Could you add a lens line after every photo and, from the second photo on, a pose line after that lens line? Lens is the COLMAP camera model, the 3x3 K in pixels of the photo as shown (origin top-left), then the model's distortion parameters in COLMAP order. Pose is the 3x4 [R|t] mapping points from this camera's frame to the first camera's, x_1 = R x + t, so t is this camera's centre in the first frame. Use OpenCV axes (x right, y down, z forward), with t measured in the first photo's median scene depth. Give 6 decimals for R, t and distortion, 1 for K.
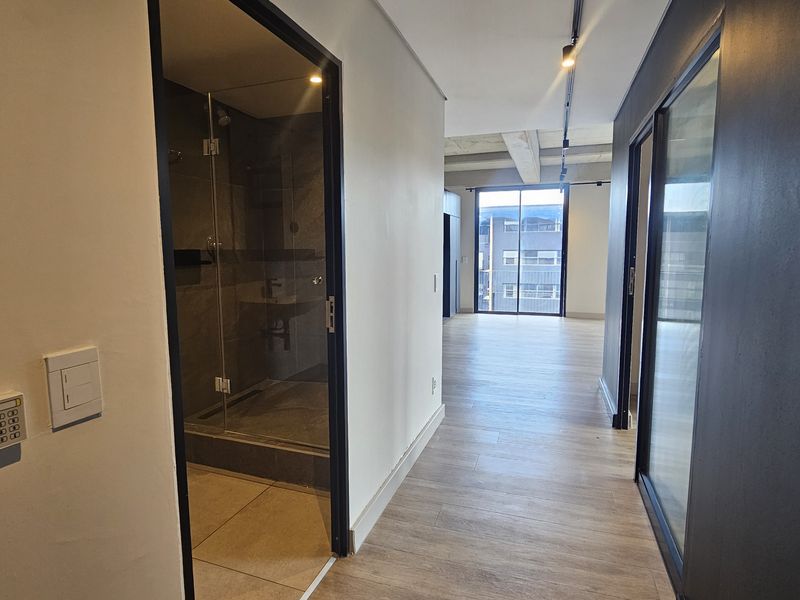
lens RADIAL K [[437.5, 0, 400.1], [0, 437.5, 297.6], [0, 0, 1]] dist [0.003722, 0.000056]
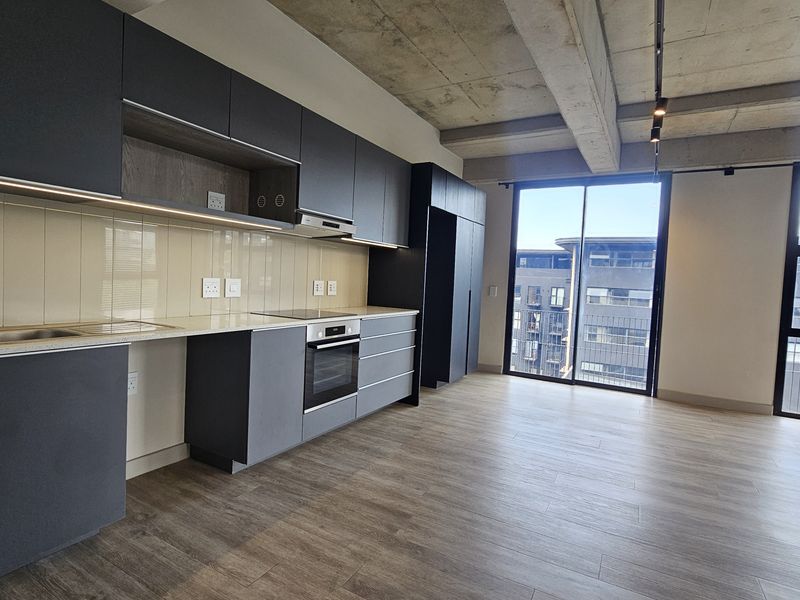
lens RADIAL K [[437.5, 0, 400.1], [0, 437.5, 297.6], [0, 0, 1]] dist [0.003722, 0.000056]
pose [[0.981457, 0.059891, -0.182084, 0.138520], [-0.072161, 0.995494, -0.061516, -0.028144], [0.177580, 0.073515, 0.981357, 0.350994]]
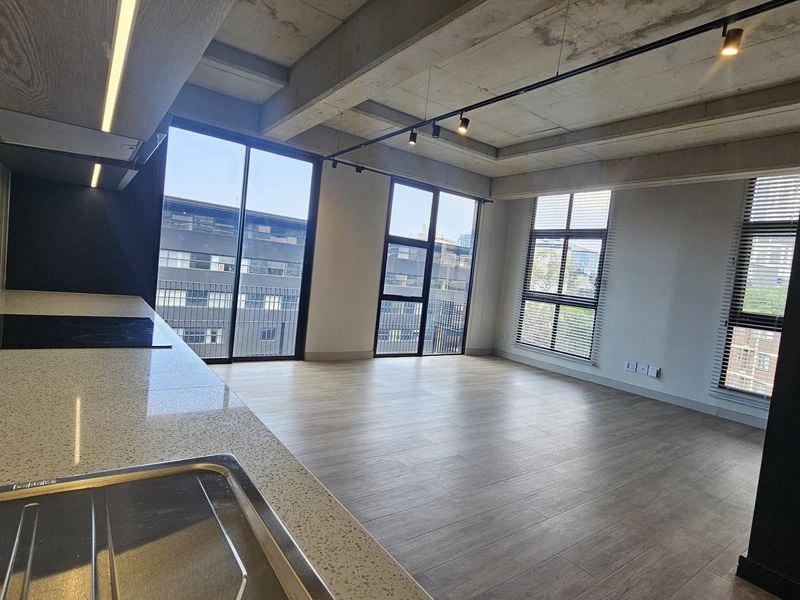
lens RADIAL K [[437.5, 0, 400.1], [0, 437.5, 297.6], [0, 0, 1]] dist [0.003722, 0.000056]
pose [[0.563797, 0.018994, 0.825695, -0.080068], [-0.017682, 0.999784, -0.010926, -0.044495], [-0.825724, -0.008440, 0.564011, 0.512846]]
